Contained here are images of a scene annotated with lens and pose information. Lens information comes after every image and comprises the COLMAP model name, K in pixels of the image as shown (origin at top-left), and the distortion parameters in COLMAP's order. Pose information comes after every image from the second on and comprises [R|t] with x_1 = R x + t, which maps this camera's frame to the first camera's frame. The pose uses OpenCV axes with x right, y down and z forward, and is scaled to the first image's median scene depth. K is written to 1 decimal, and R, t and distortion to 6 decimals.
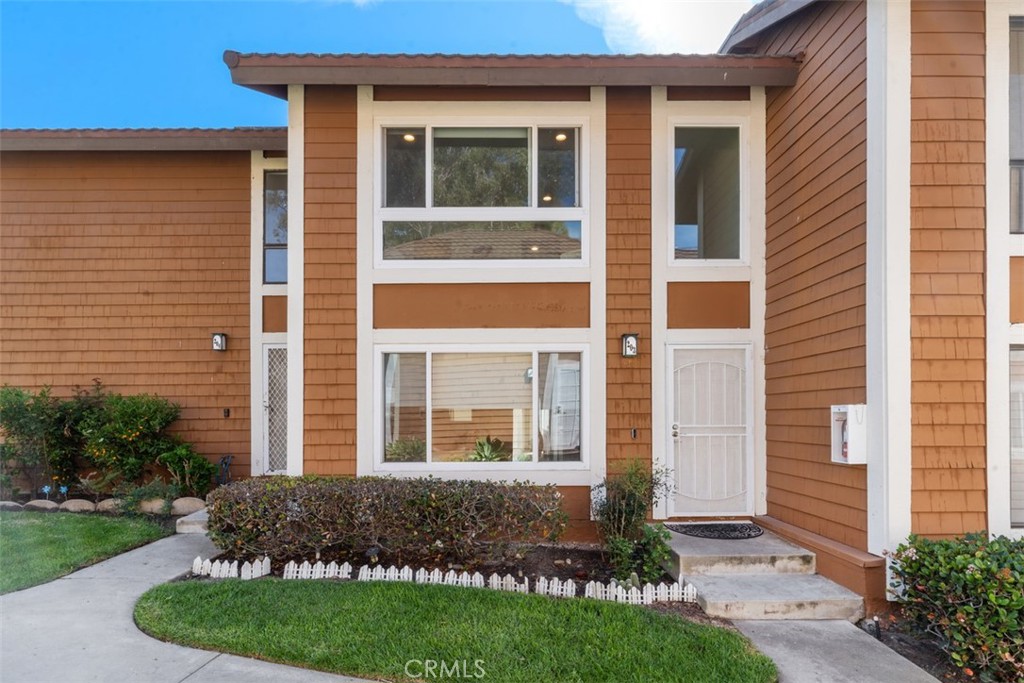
lens RADIAL K [[475.1, 0, 506.5], [0, 475.1, 417.0], [0, 0, 1]] dist [-0.002228, -0.000236]
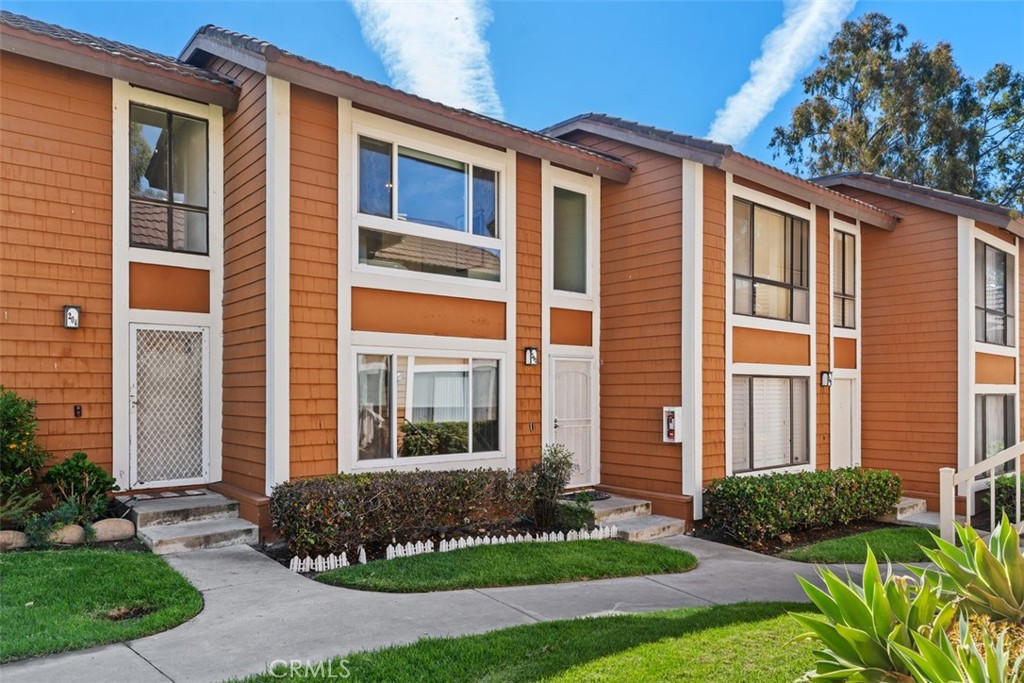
lens RADIAL K [[669.1, 0, 511.8], [0, 669.1, 397.9], [0, 0, 1]] dist [0.005282, 0.000921]
pose [[0.766955, 0.004205, 0.641687, -0.912770], [-0.005551, 0.999985, 0.000082, -0.040762], [-0.641677, -0.003624, 0.766966, -0.319930]]
